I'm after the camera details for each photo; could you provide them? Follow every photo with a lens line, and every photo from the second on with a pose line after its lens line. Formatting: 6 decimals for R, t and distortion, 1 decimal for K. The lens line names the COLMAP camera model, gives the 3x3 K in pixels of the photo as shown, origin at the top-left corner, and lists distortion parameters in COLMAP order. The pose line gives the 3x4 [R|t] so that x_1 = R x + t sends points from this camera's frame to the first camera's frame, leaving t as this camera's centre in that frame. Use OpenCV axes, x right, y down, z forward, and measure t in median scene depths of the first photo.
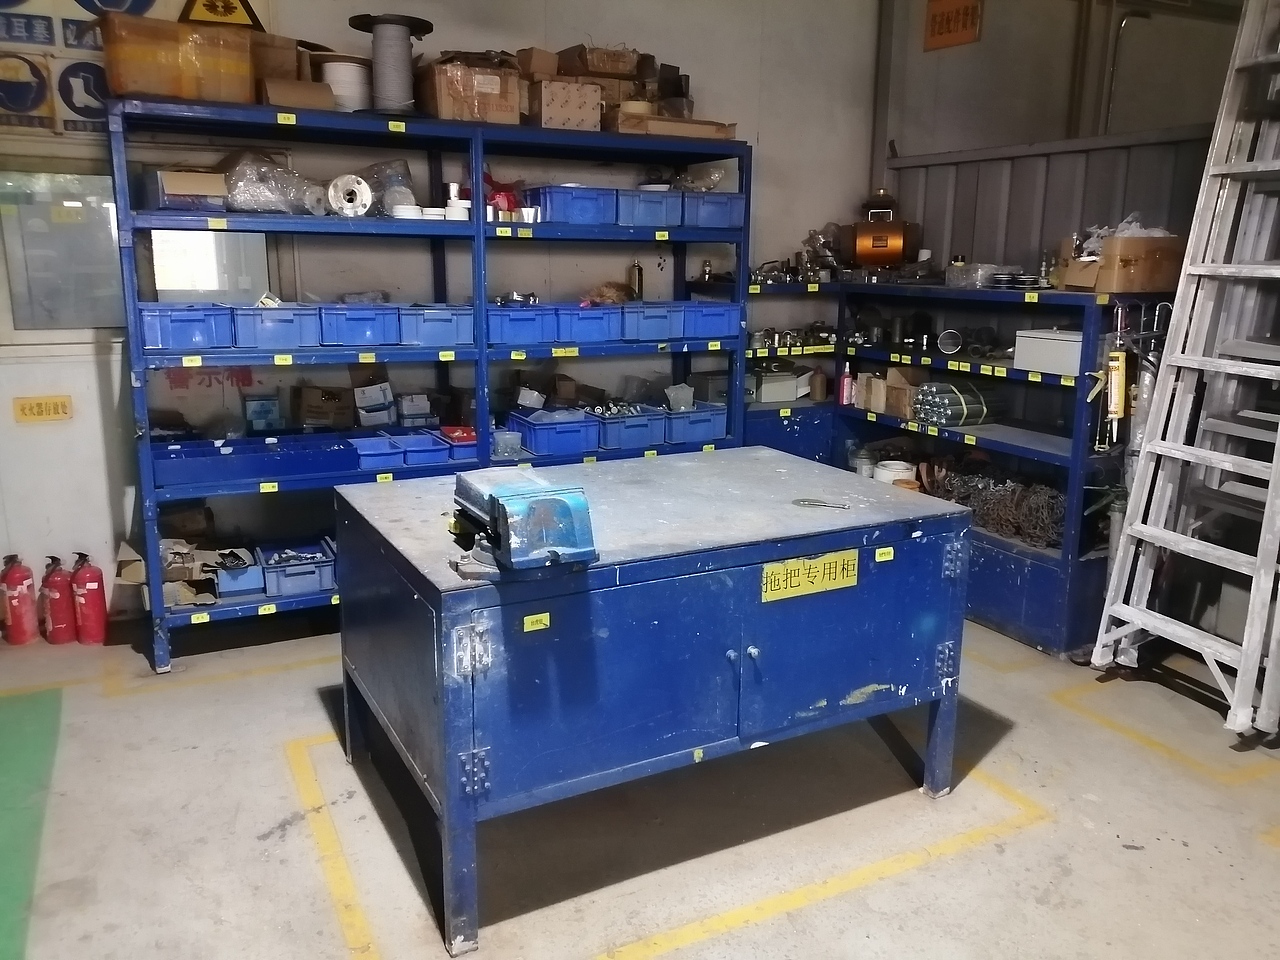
lens RADIAL K [[1015.9, 0, 648.1], [0, 1015.9, 476.6], [0, 0, 1]] dist [0.061699, -0.093596]
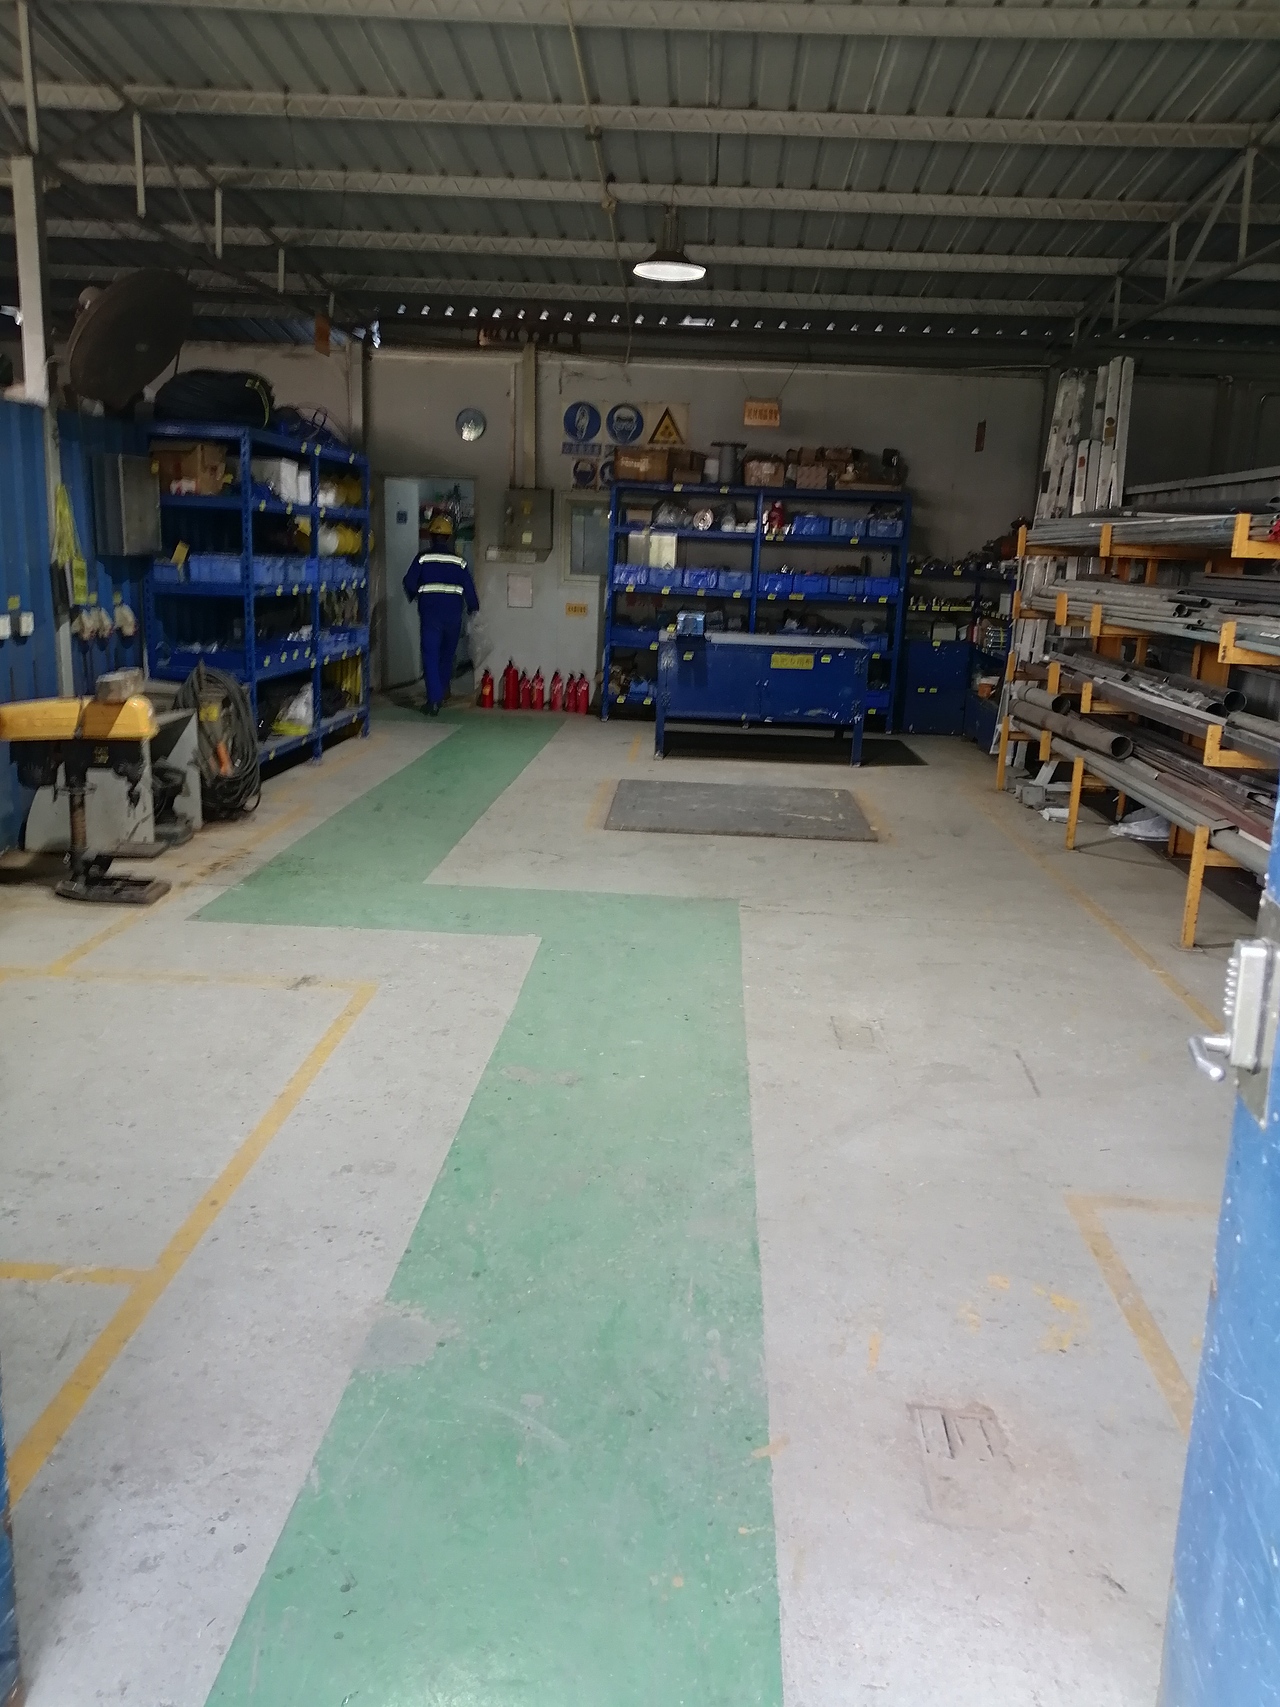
lens RADIAL K [[1354.8, 0, 640.0], [0, 1354.8, 853.5], [0, 0, 1]] dist [0.061699, -0.093596]
pose [[0.869230, 0.135480, -0.475483, 1.131334], [-0.137759, 0.990004, 0.030248, 0.389505], [0.474828, 0.039209, 0.879205, -1.703264]]
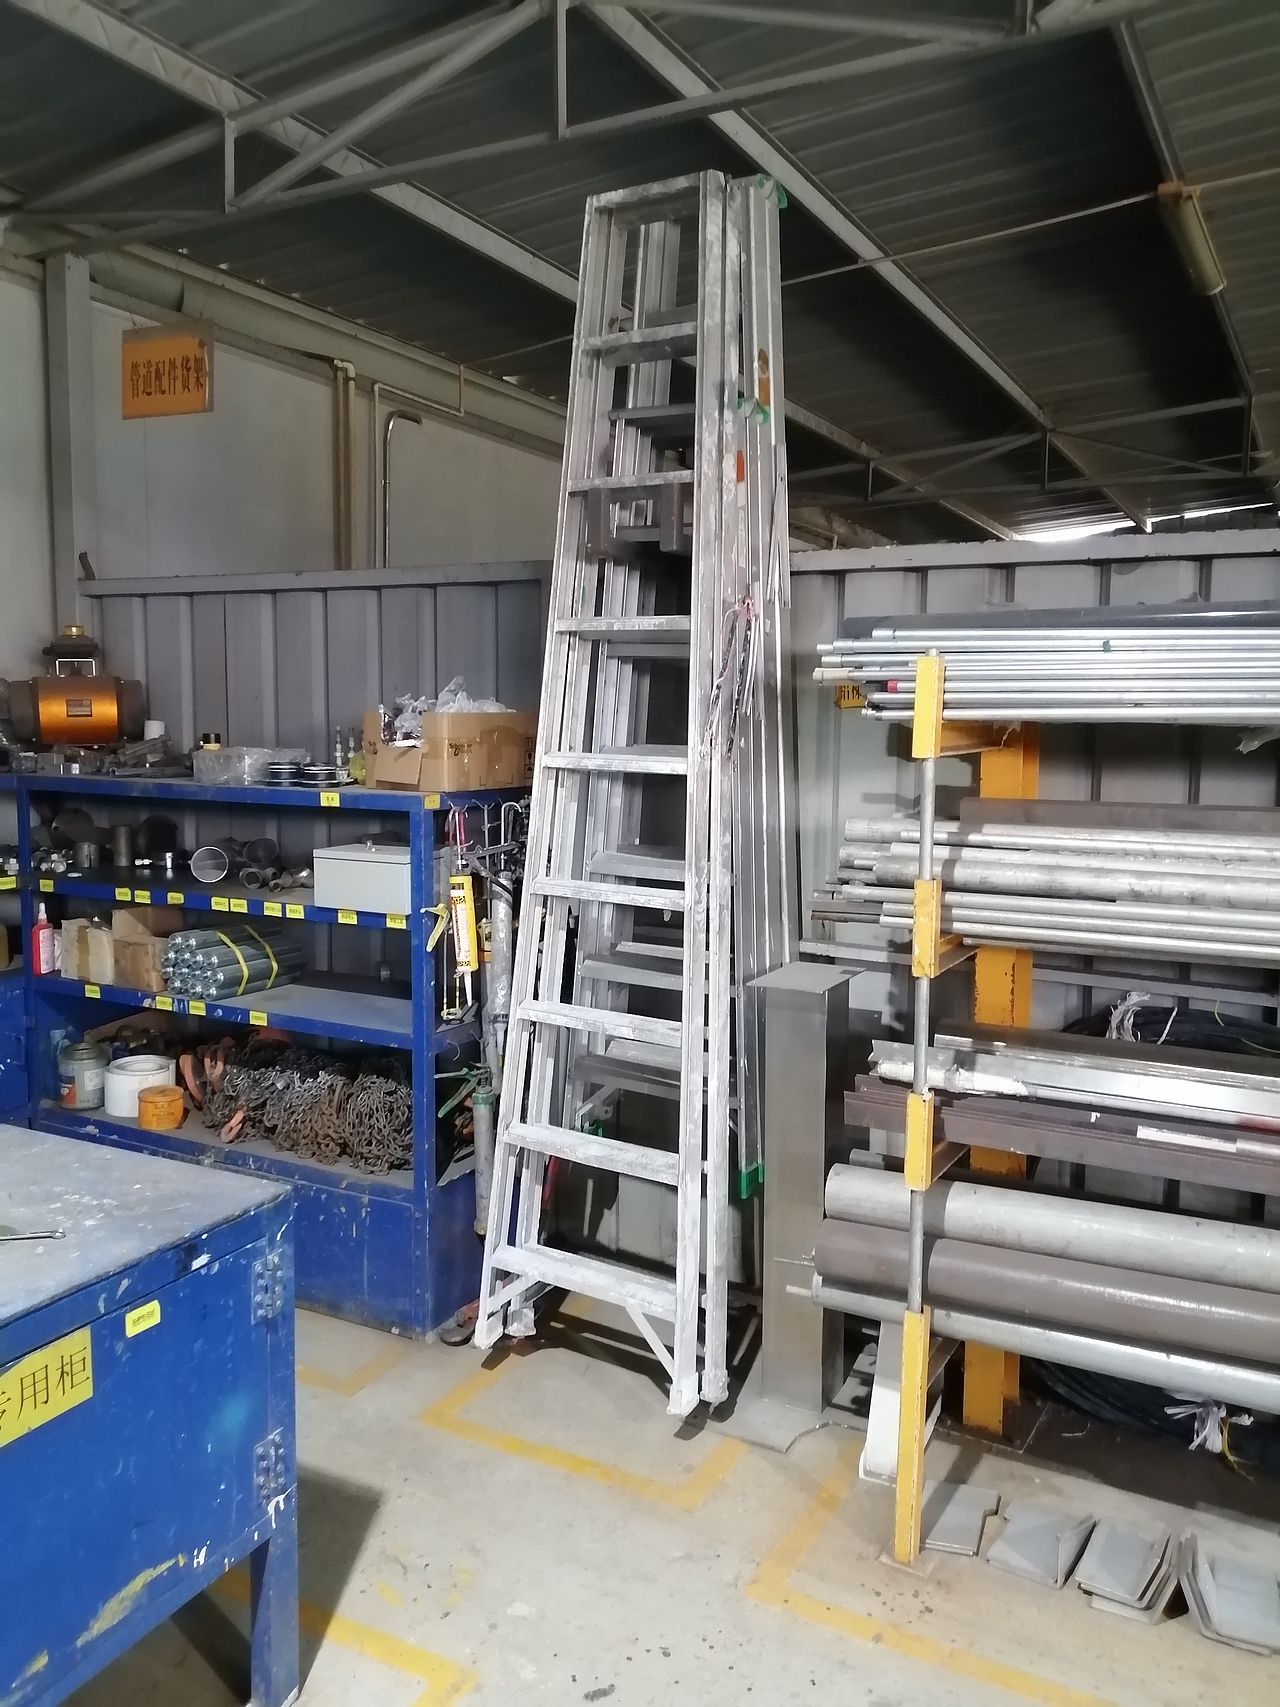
lens RADIAL K [[1354.8, 0, 640.0], [0, 1354.8, 853.5], [0, 0, 1]] dist [0.061699, -0.093596]
pose [[0.822634, -0.059906, 0.565406, 0.041792], [0.119900, 0.990349, -0.069518, -0.057702], [-0.555785, 0.124980, 0.821878, 0.177661]]
